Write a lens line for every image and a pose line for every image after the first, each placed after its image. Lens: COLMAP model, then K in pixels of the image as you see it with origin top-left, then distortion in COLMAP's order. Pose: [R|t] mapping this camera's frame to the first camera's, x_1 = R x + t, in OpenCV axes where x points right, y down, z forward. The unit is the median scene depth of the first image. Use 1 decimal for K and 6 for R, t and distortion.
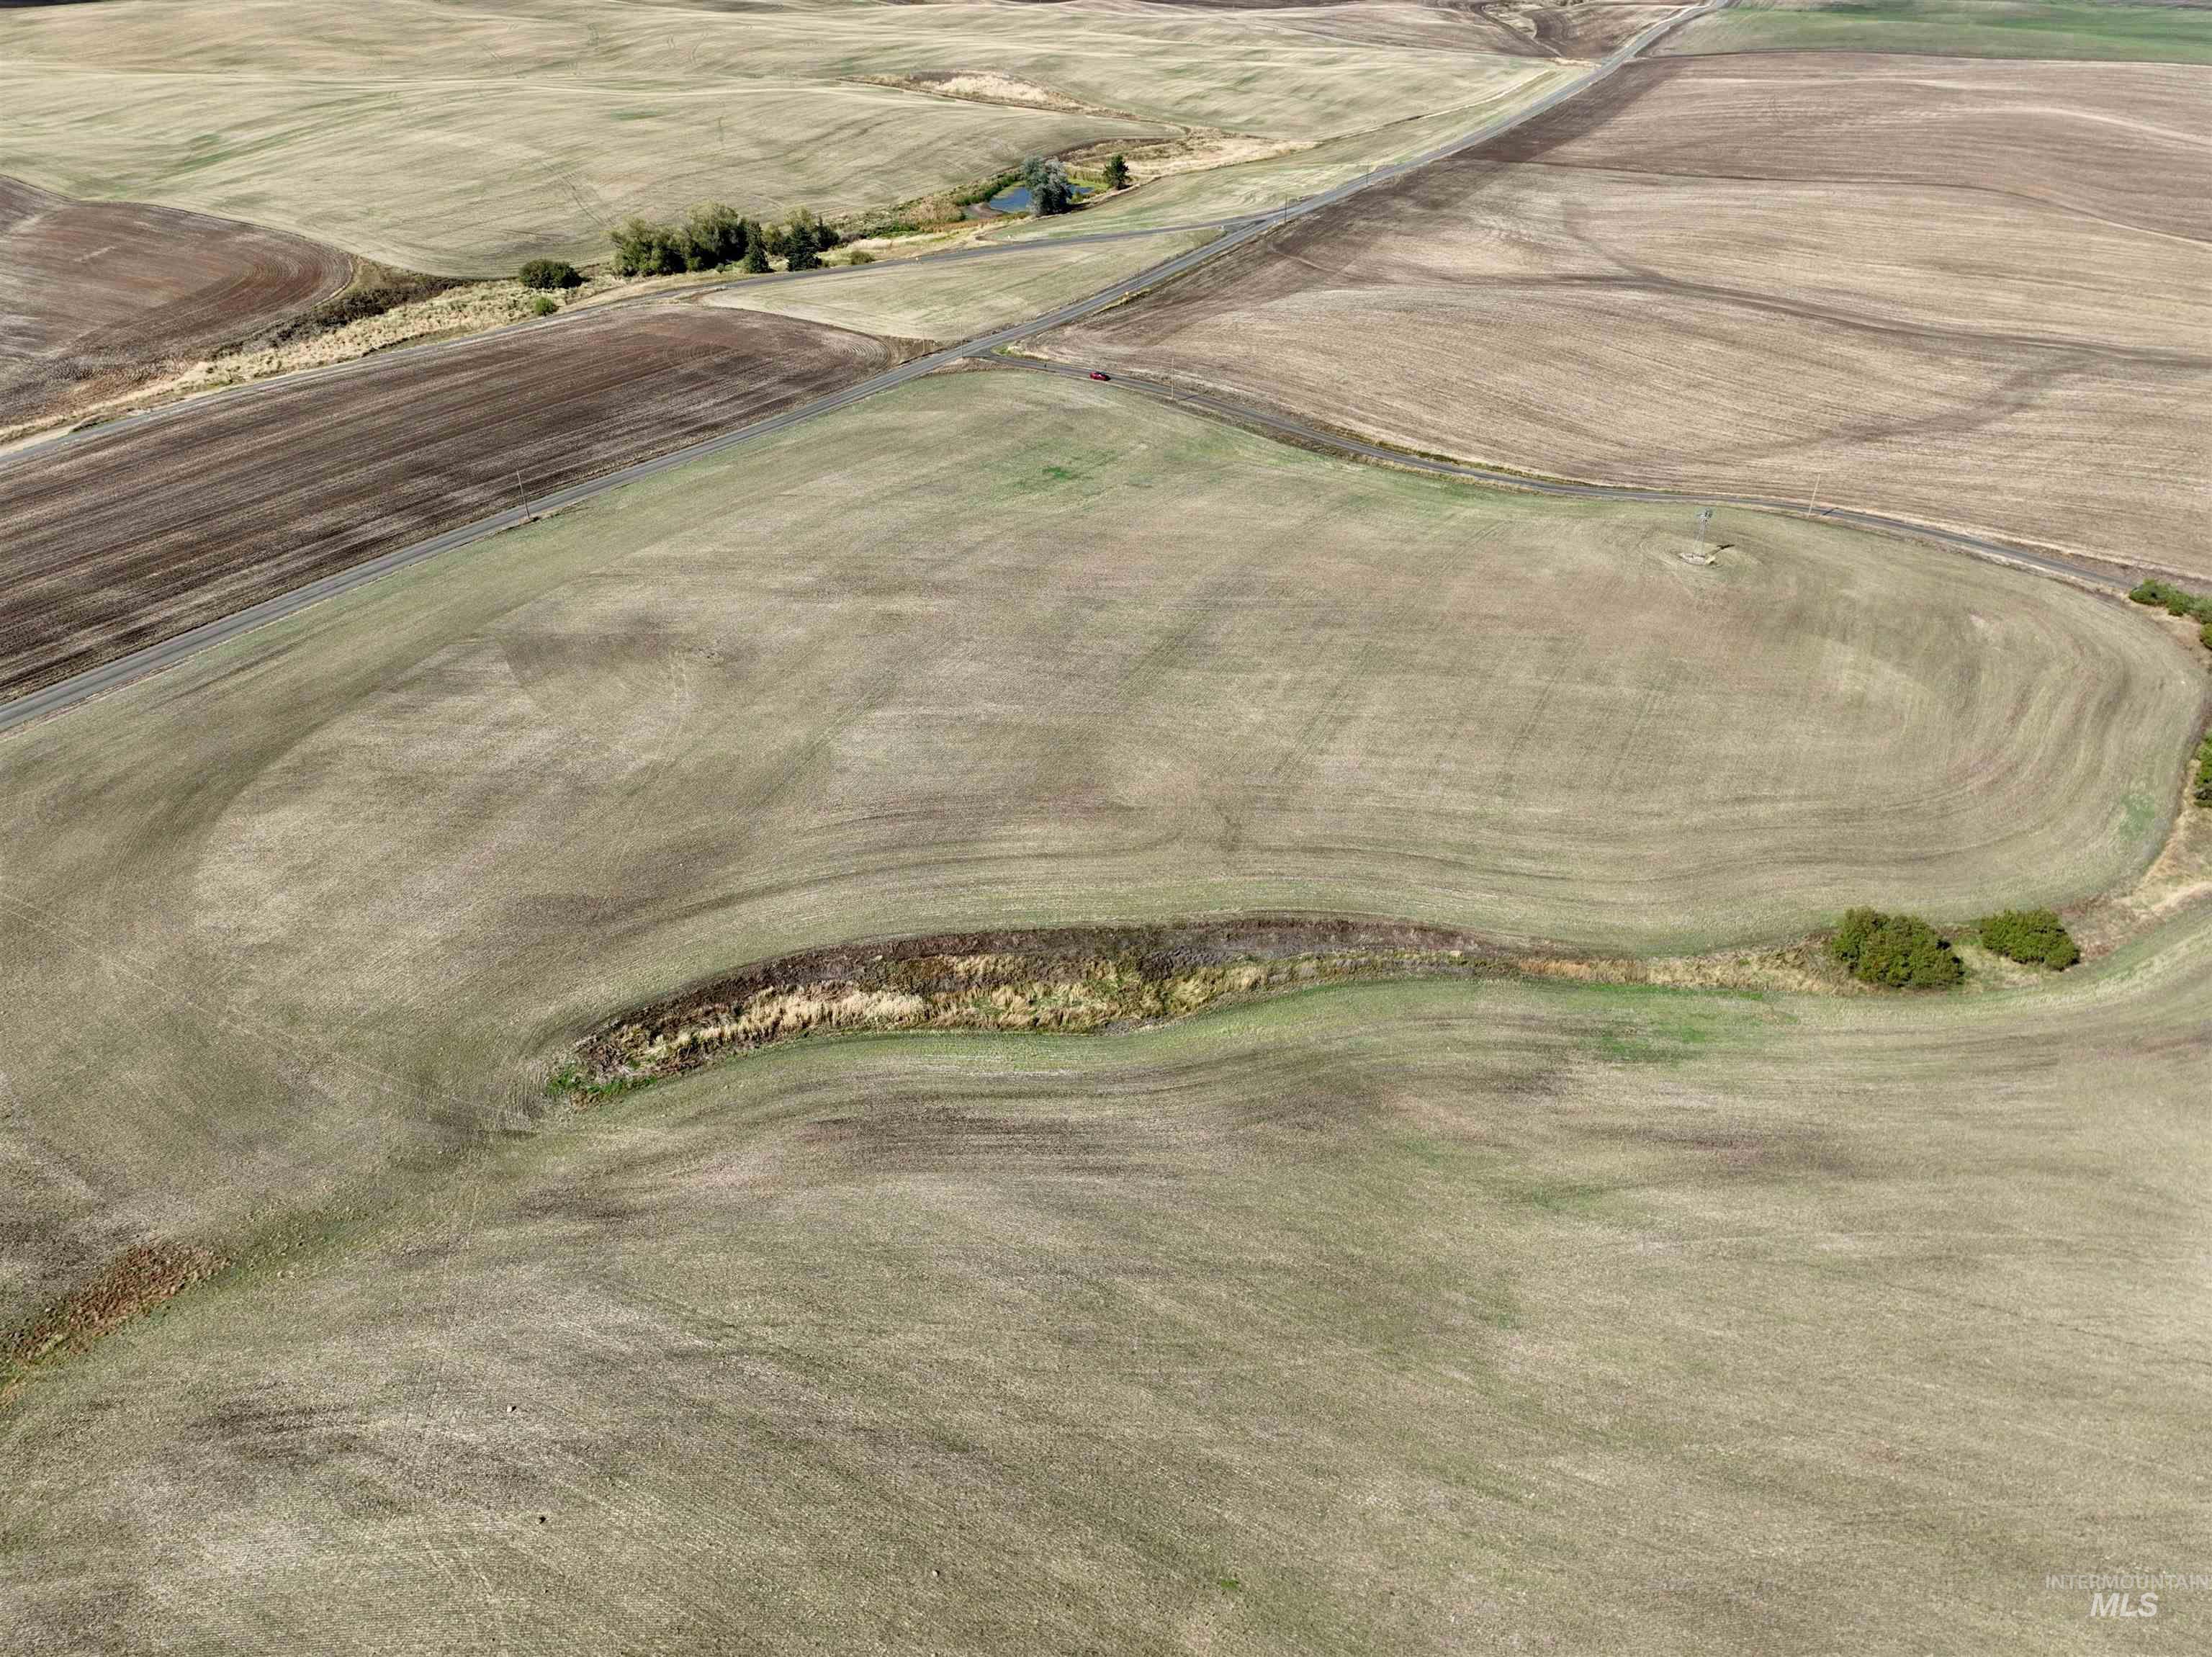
lens RADIAL K [[1566.4, 0, 1106.0], [0, 1566.4, 828.5], [0, 0, 1]] dist [0.005892, 0.009532]
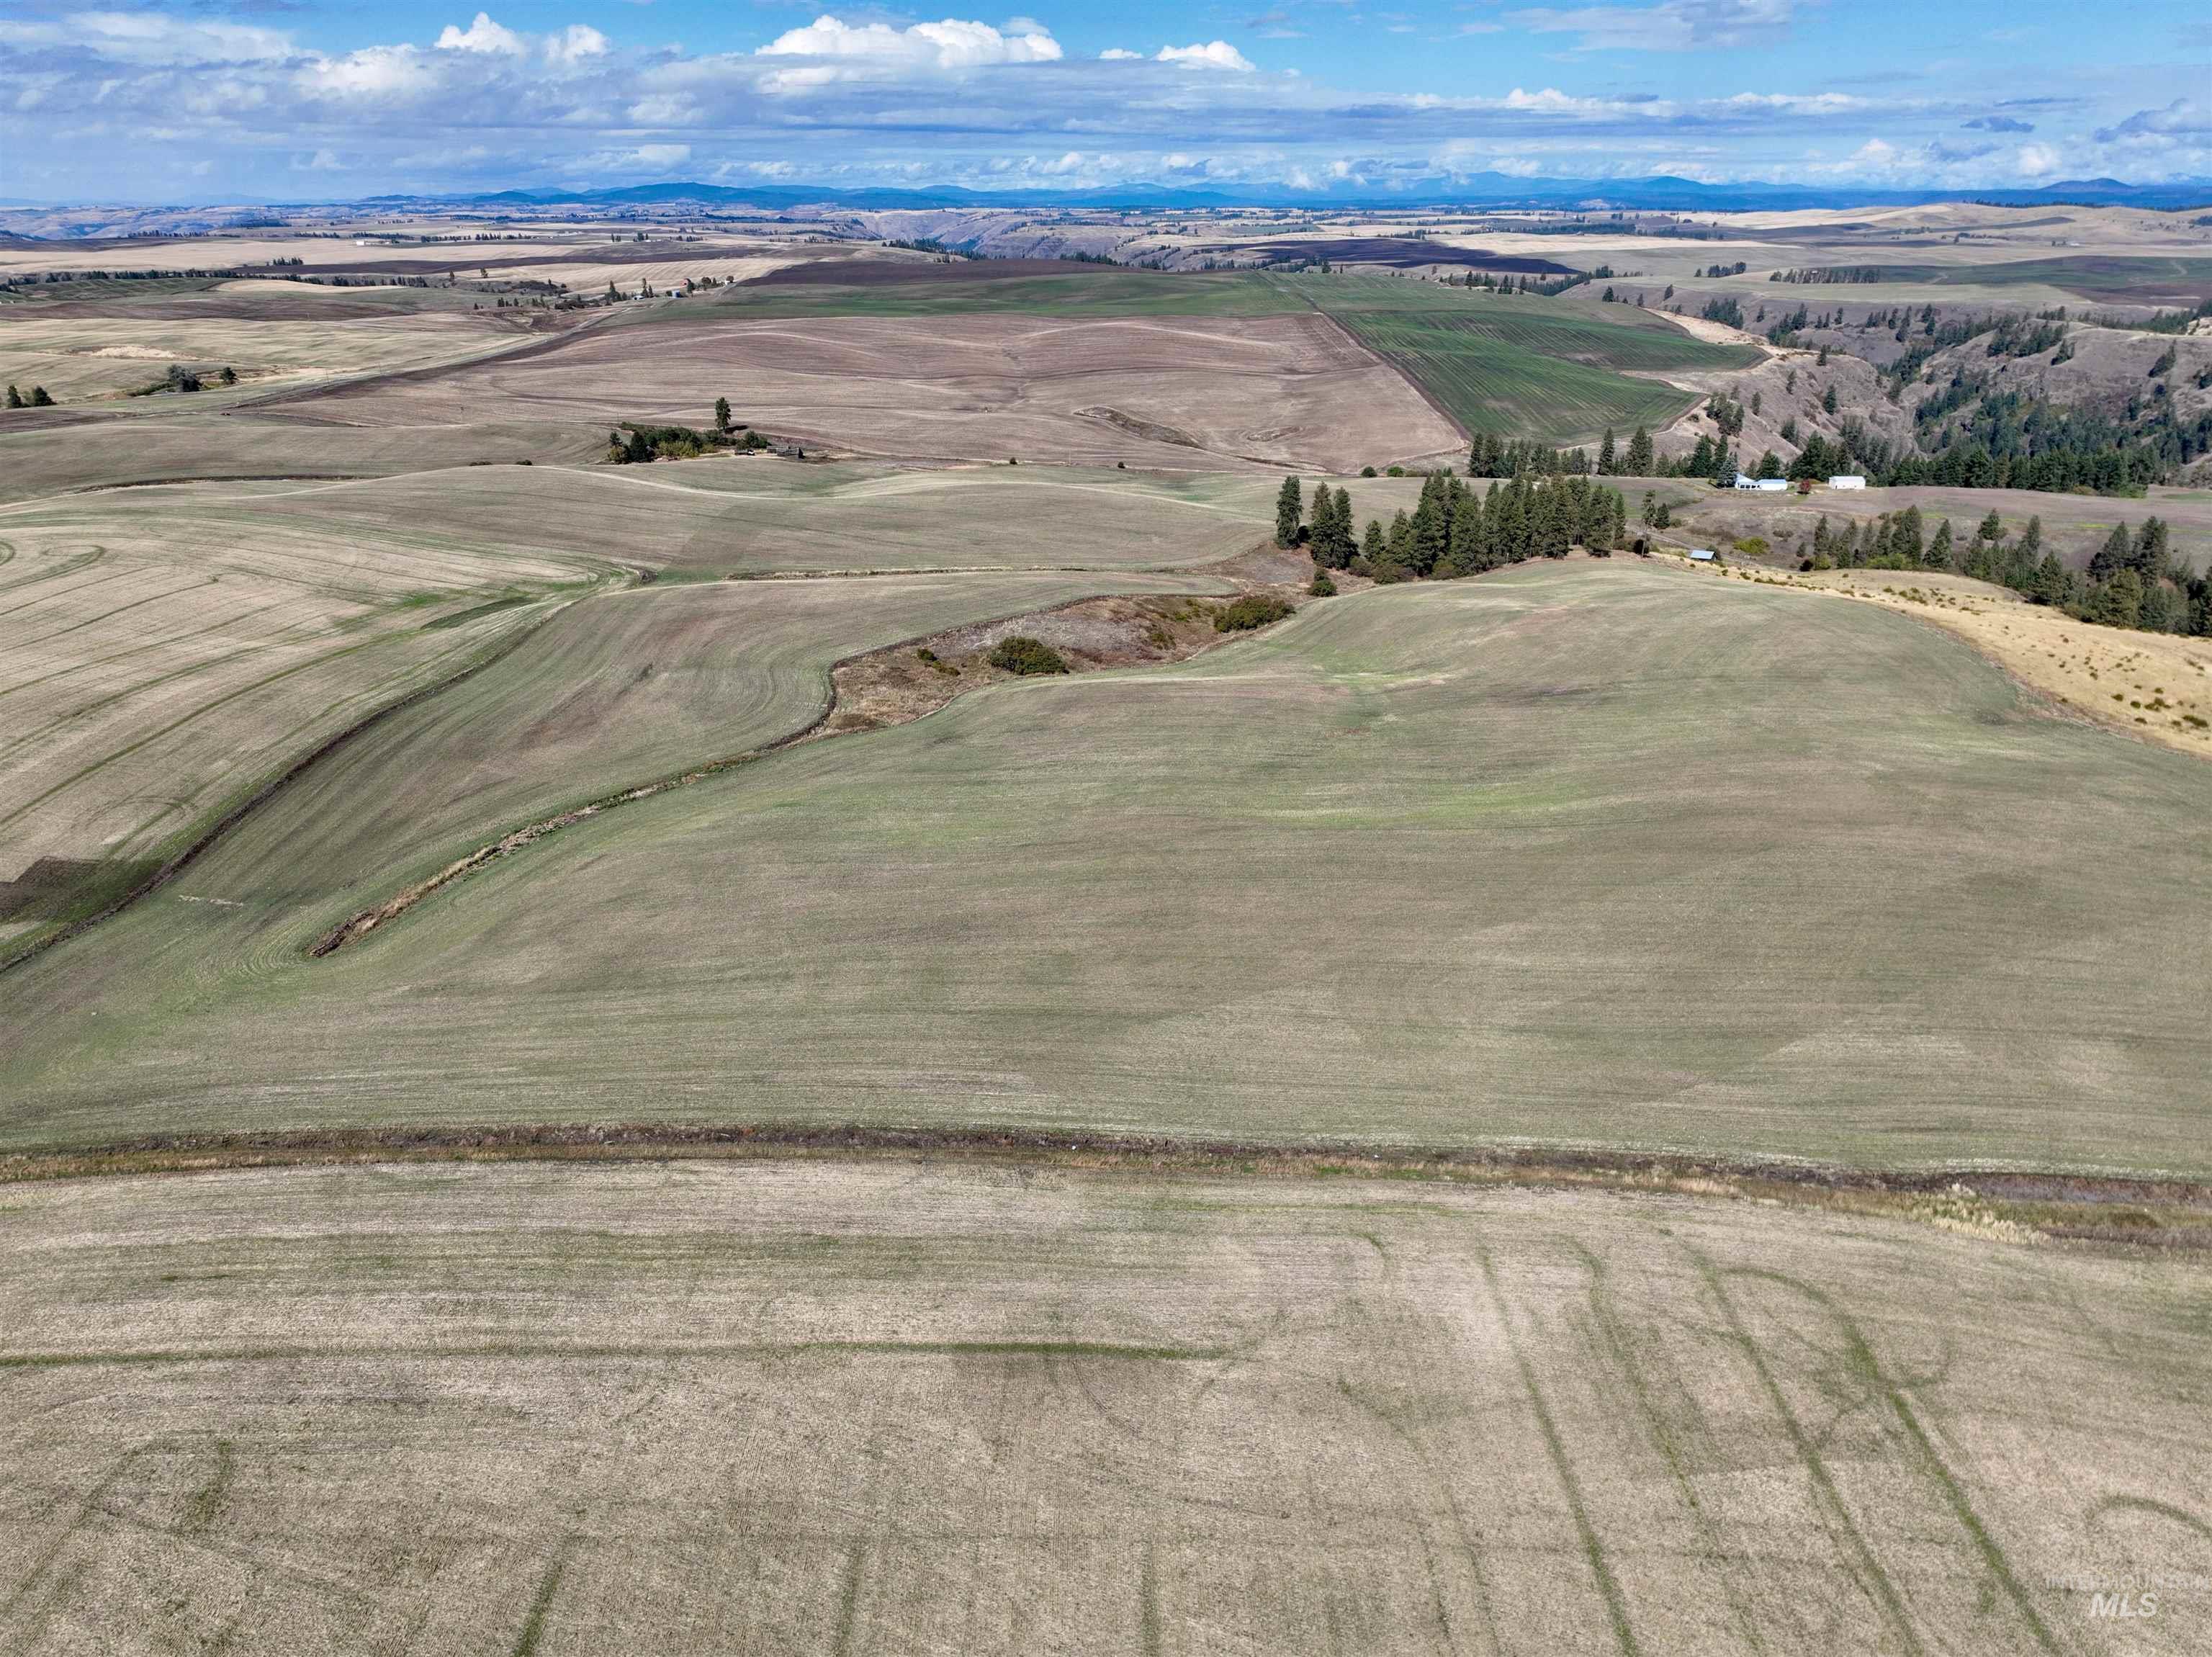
lens RADIAL K [[1547.6, 0, 1106.0], [0, 1547.6, 828.5], [0, 0, 1]] dist [0.002050, 0.024754]
pose [[0.879338, -0.184263, 0.439103, 0.014261], [0.262745, 0.956777, -0.124670, 0.613342], [-0.397152, 0.225000, 0.889745, -0.944508]]
